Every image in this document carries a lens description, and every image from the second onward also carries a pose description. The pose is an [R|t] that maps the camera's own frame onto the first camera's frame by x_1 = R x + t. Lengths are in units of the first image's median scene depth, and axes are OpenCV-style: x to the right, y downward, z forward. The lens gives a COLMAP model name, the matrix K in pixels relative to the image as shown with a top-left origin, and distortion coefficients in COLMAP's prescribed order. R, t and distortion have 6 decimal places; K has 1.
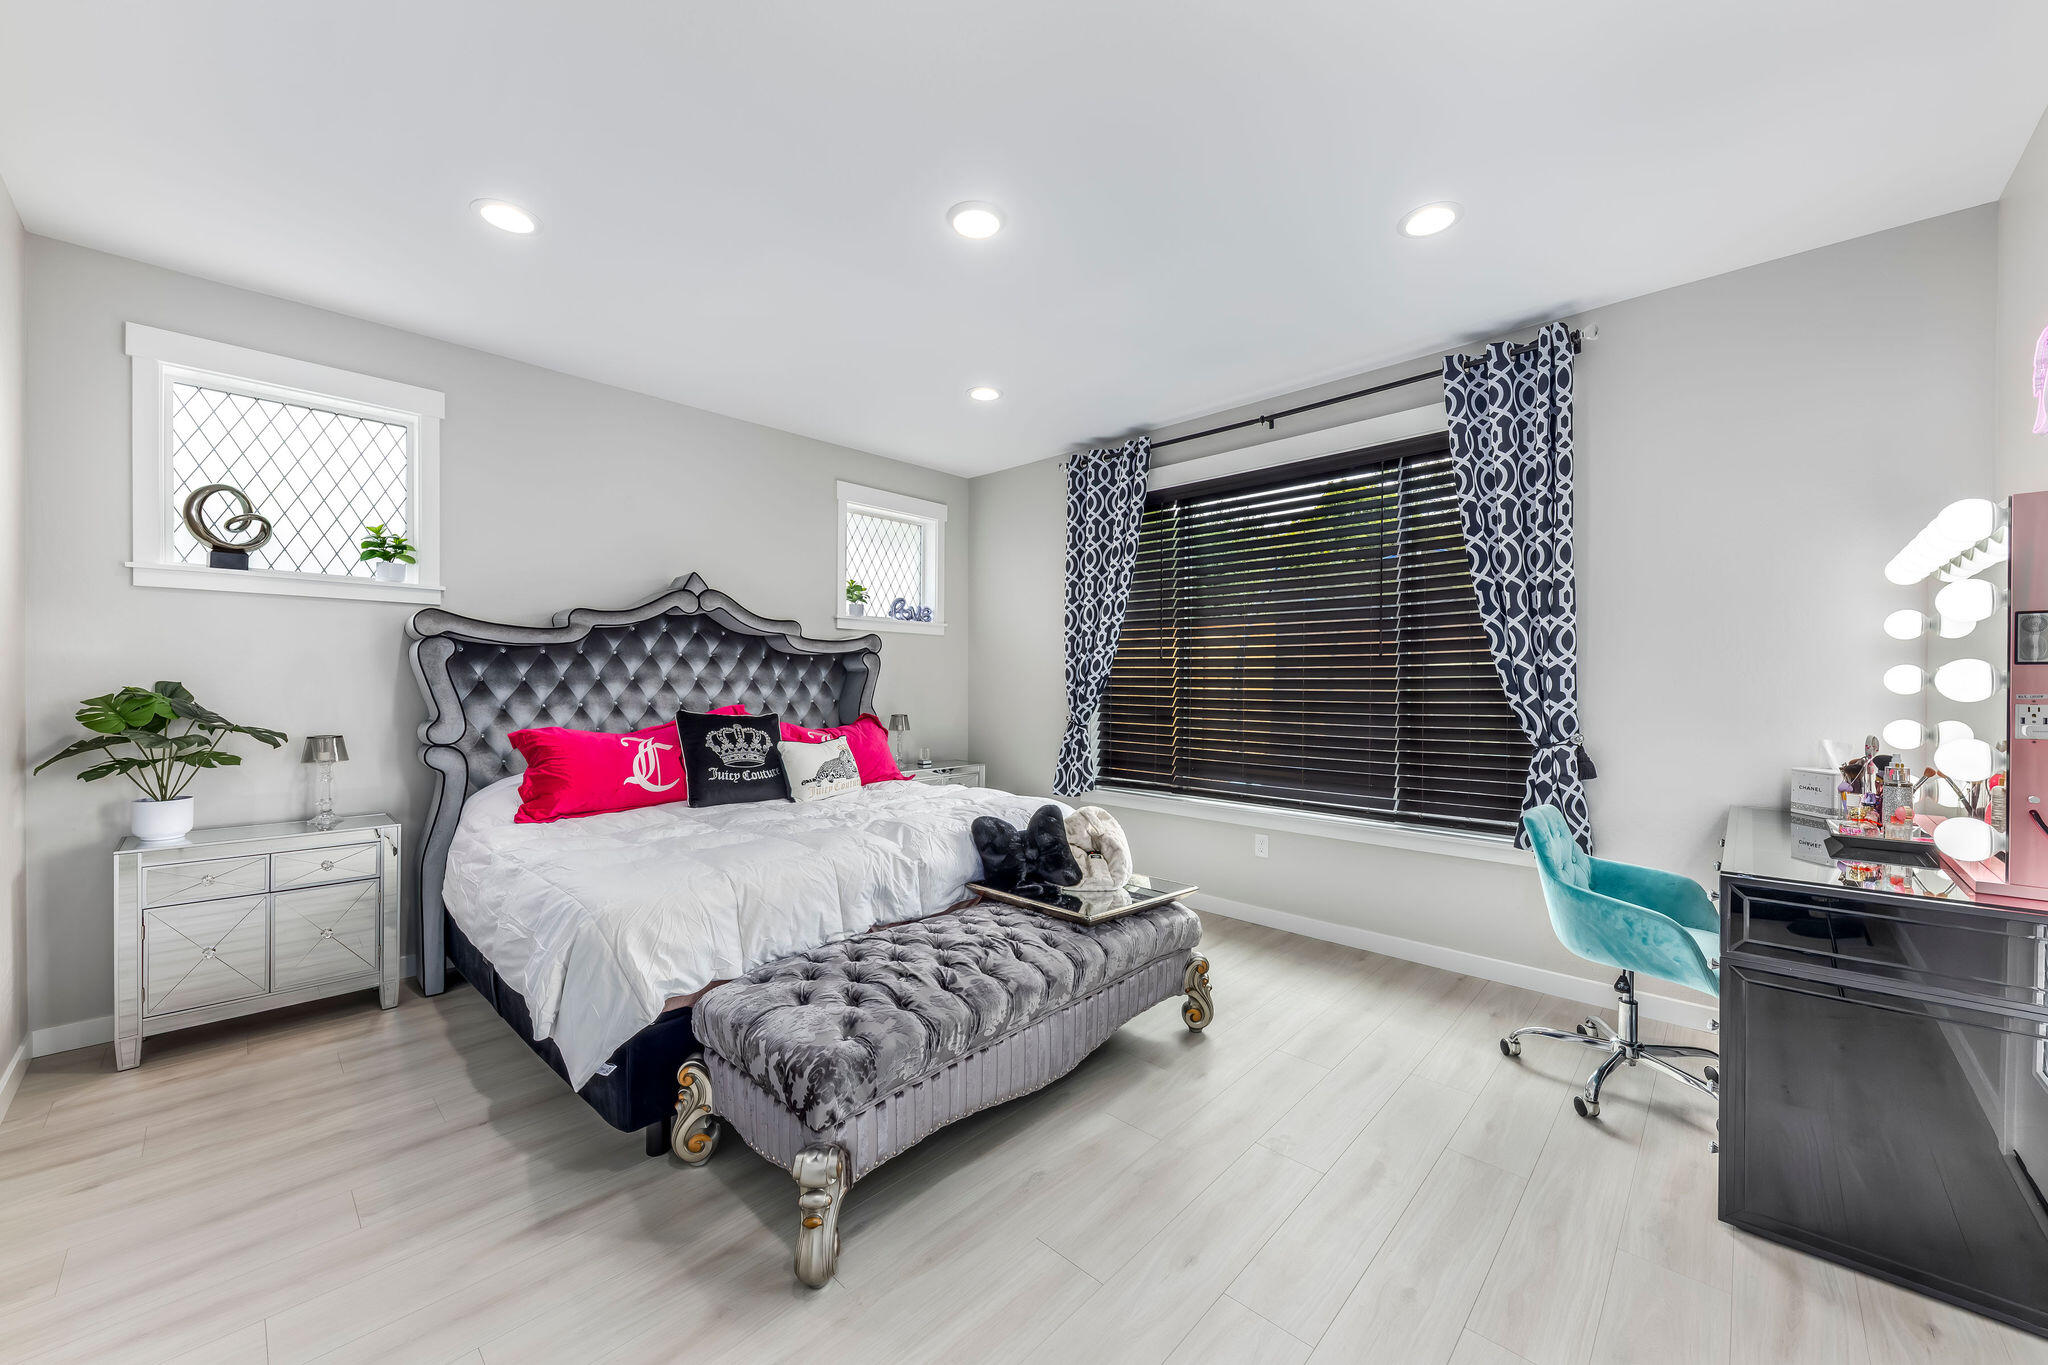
lens RADIAL K [[748.5, 0, 1036.3], [0, 748.5, 682.3], [0, 0, 1]] dist [-0.003623, -0.000749]
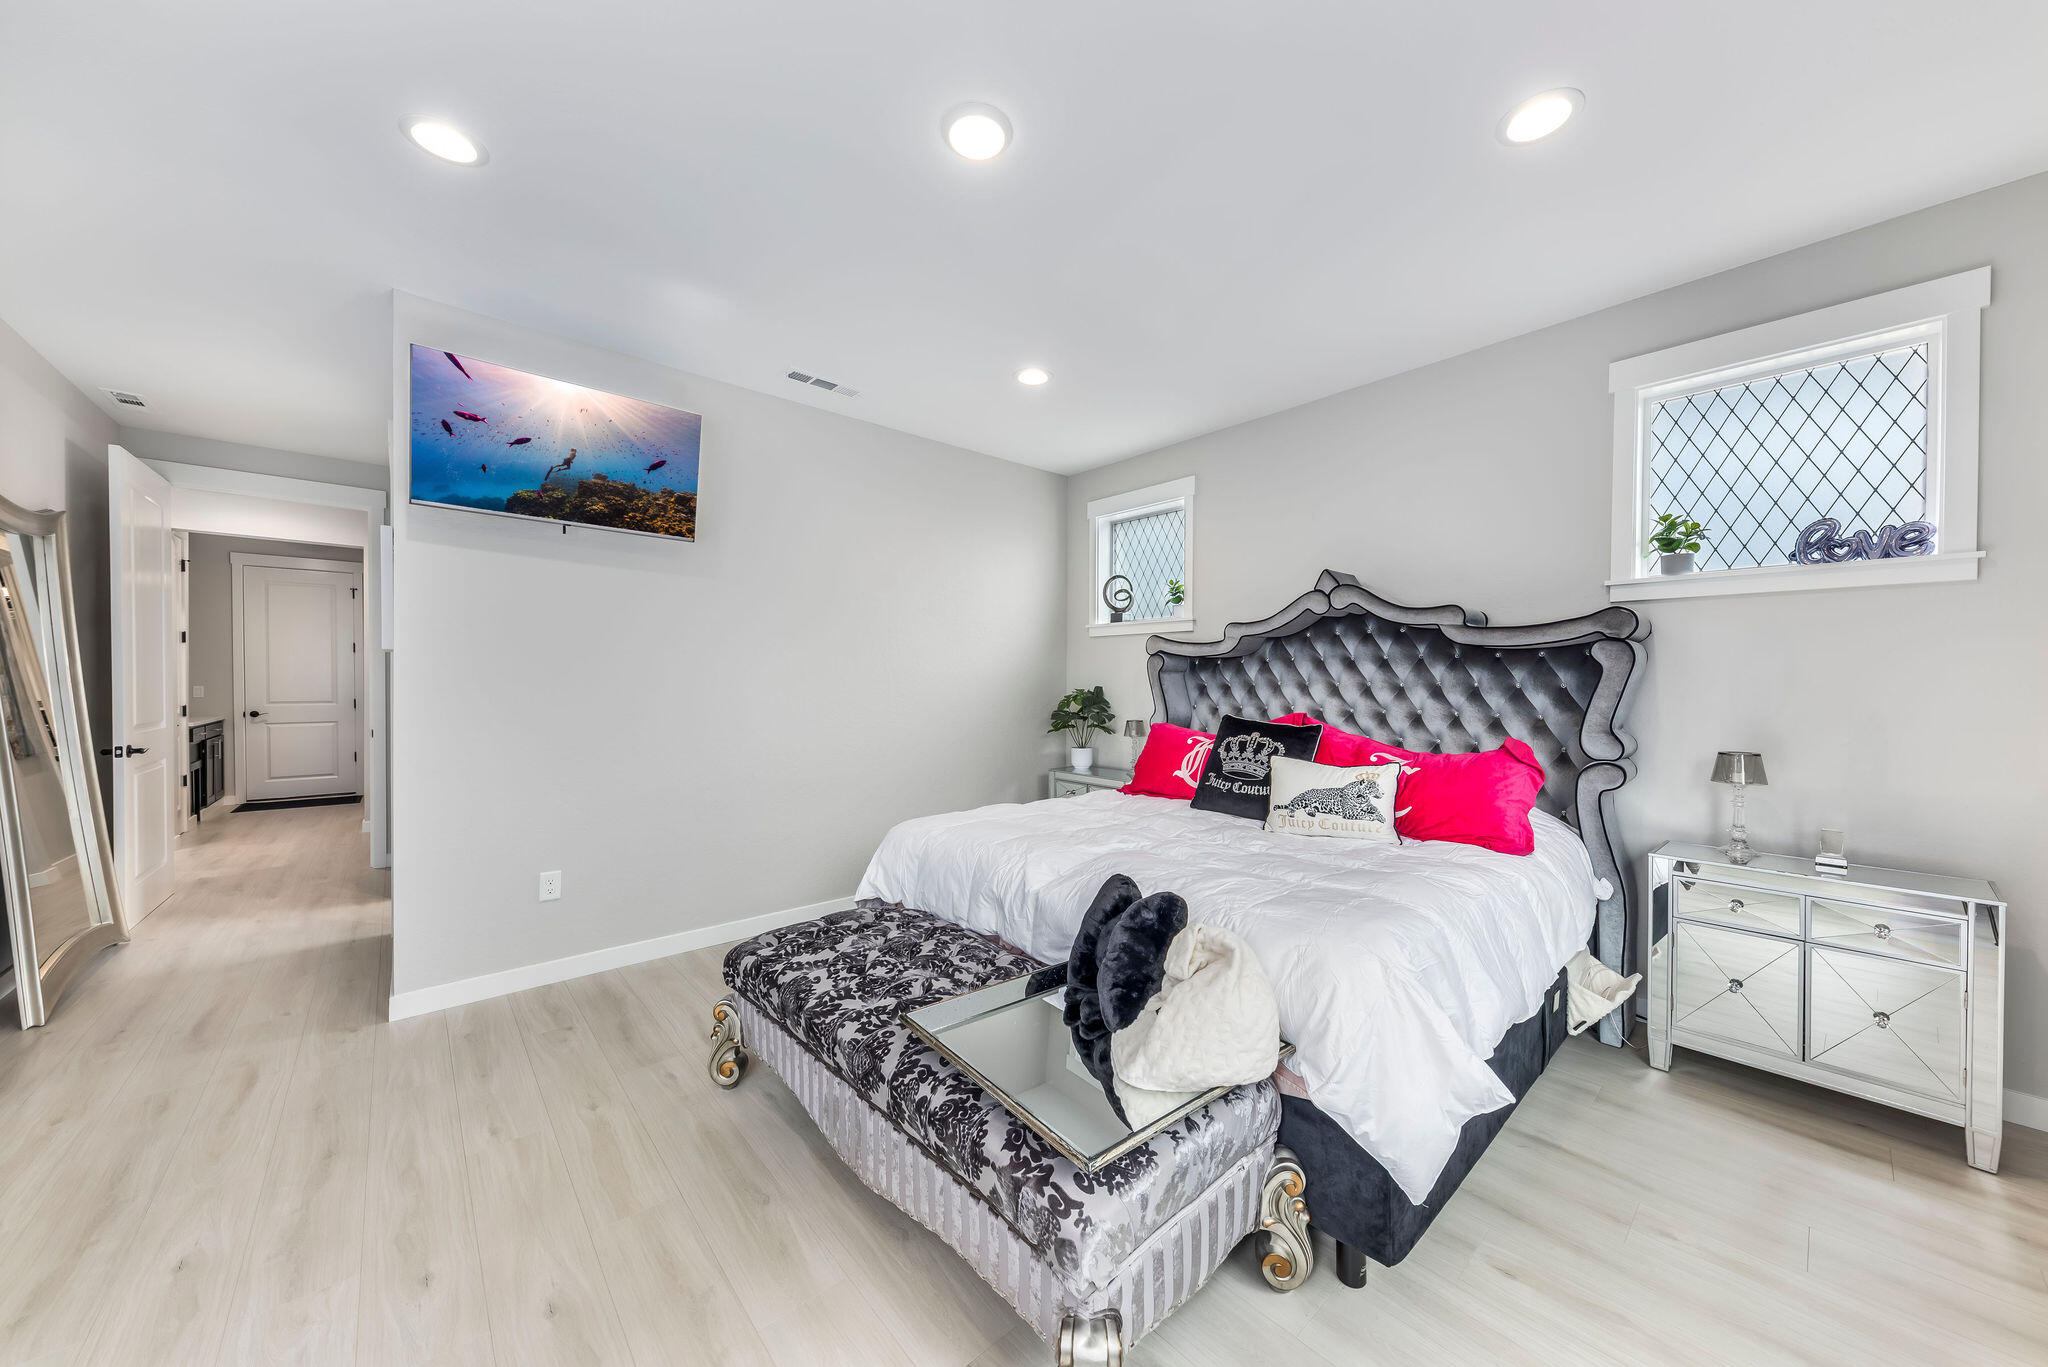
lens RADIAL K [[707.7, 0, 1040.0], [0, 707.7, 684.8], [0, 0, 1]] dist [0.006403, -0.001130]
pose [[-0.076072, -0.000215, -0.997102, 0.375383], [-0.003001, 0.999995, 0.000014, -0.001671], [0.997098, 0.002993, -0.076072, 0.601930]]
